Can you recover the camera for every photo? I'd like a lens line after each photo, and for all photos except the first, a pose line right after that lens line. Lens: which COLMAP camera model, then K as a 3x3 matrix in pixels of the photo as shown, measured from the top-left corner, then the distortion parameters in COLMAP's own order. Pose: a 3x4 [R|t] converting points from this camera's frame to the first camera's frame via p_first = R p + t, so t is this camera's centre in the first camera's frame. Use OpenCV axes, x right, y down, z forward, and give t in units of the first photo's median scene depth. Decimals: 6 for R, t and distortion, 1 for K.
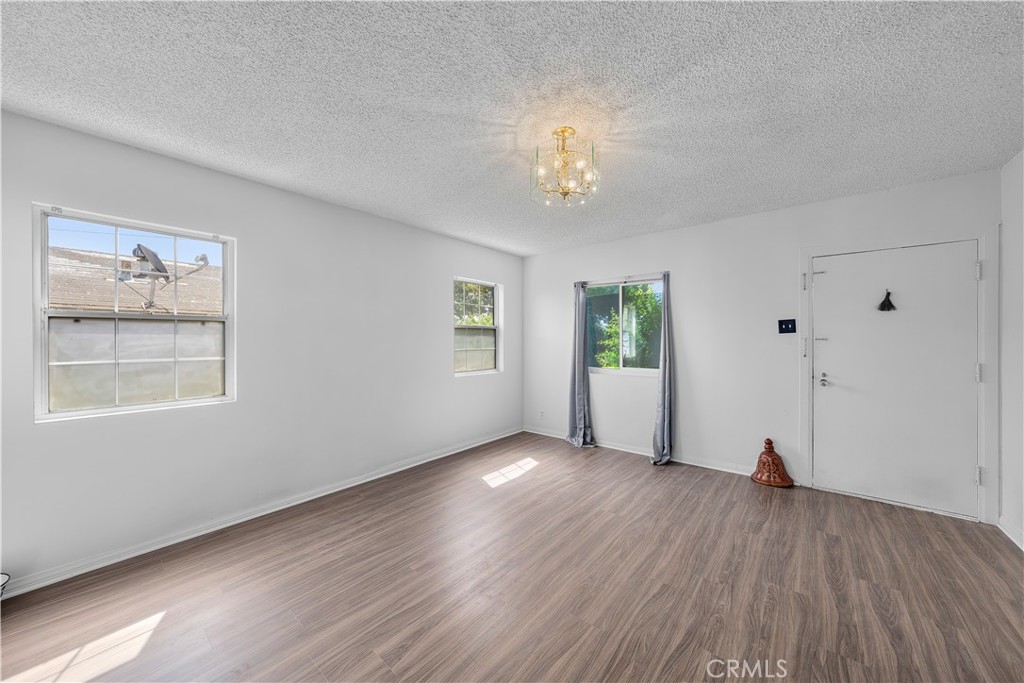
lens RADIAL K [[364.0, 0, 512.0], [0, 364.0, 341.5], [0, 0, 1]] dist [0.000692, 0.000030]
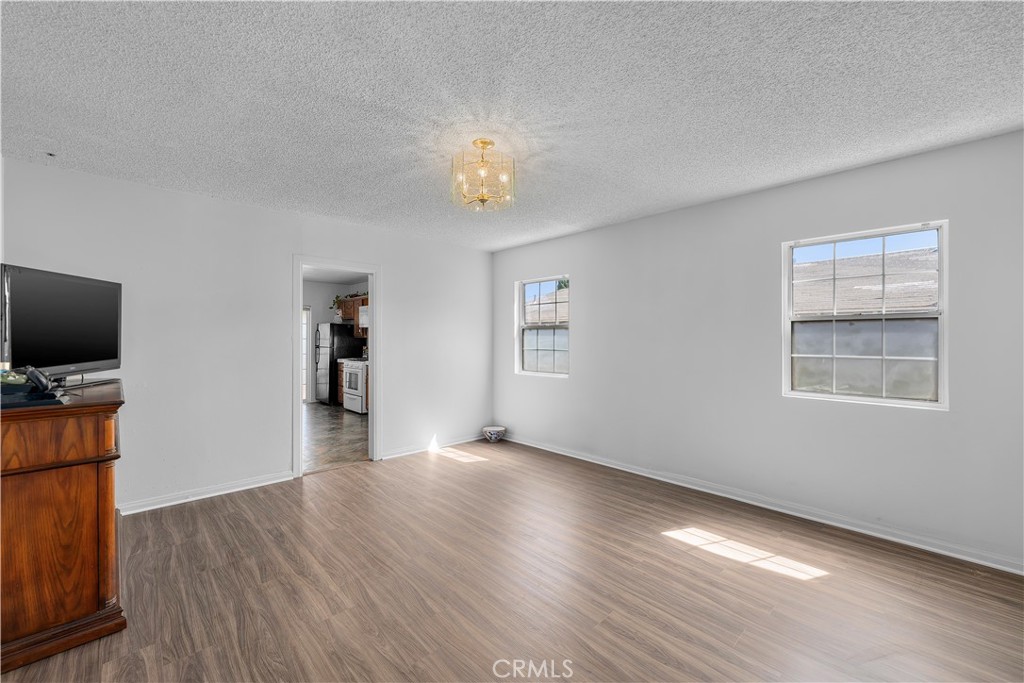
lens RADIAL K [[415.4, 0, 510.8], [0, 415.4, 338.4], [0, 0, 1]] dist [-0.011993, 0.000056]
pose [[-0.135955, -0.001624, -0.990714, 0.796898], [-0.010387, 0.999946, -0.000214, -0.002732], [0.990661, 0.010261, -0.135964, 0.752747]]
